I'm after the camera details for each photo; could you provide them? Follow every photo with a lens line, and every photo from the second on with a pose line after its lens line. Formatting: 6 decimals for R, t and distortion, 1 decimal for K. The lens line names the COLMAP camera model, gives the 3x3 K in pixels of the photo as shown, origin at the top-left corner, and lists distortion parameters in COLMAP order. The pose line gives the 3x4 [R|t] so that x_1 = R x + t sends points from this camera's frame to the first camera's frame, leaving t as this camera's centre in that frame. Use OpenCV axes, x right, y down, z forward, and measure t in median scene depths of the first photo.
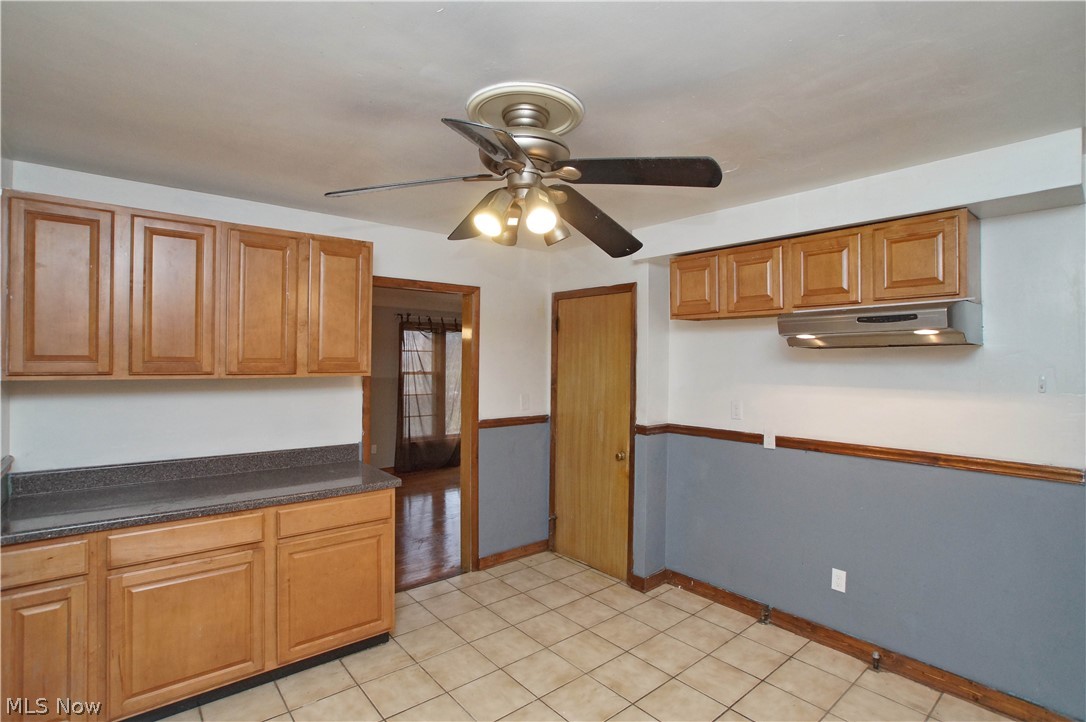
lens RADIAL K [[527.7, 0, 547.8], [0, 527.7, 359.8], [0, 0, 1]] dist [-0.071666, 0.034366]
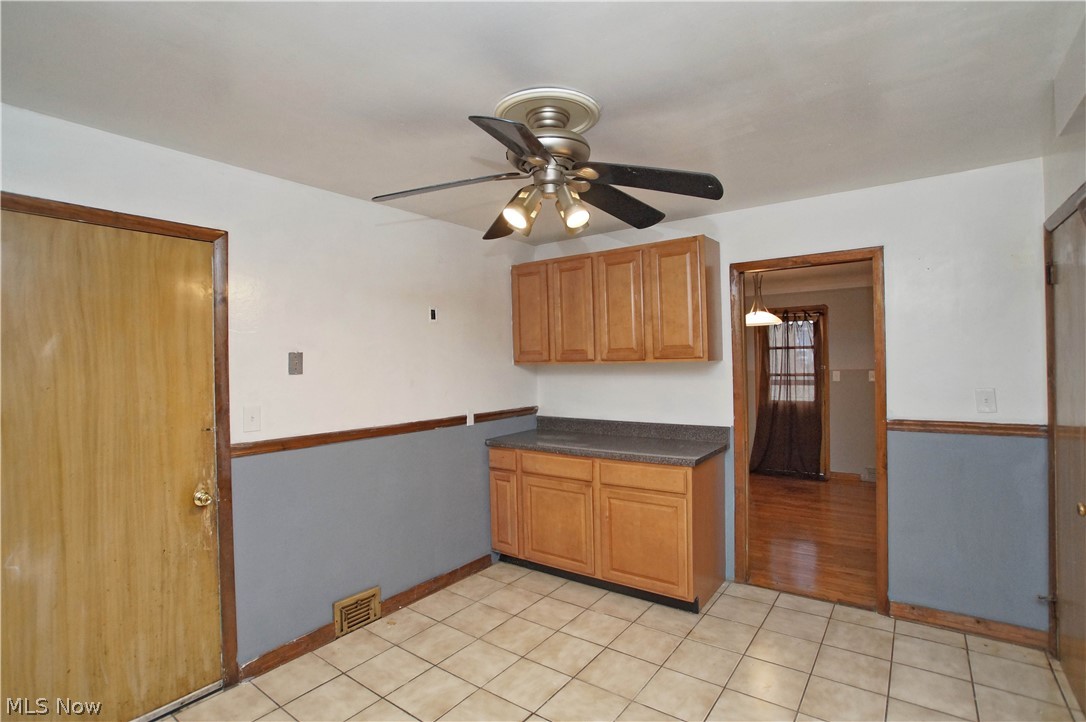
lens RADIAL K [[527.7, 0, 547.8], [0, 527.7, 359.8], [0, 0, 1]] dist [-0.071666, 0.034366]
pose [[0.228362, -0.016247, -0.973441, 0.742412], [0.026921, 0.999584, -0.010368, 0.036823], [0.973204, -0.023838, 0.228704, 0.540242]]
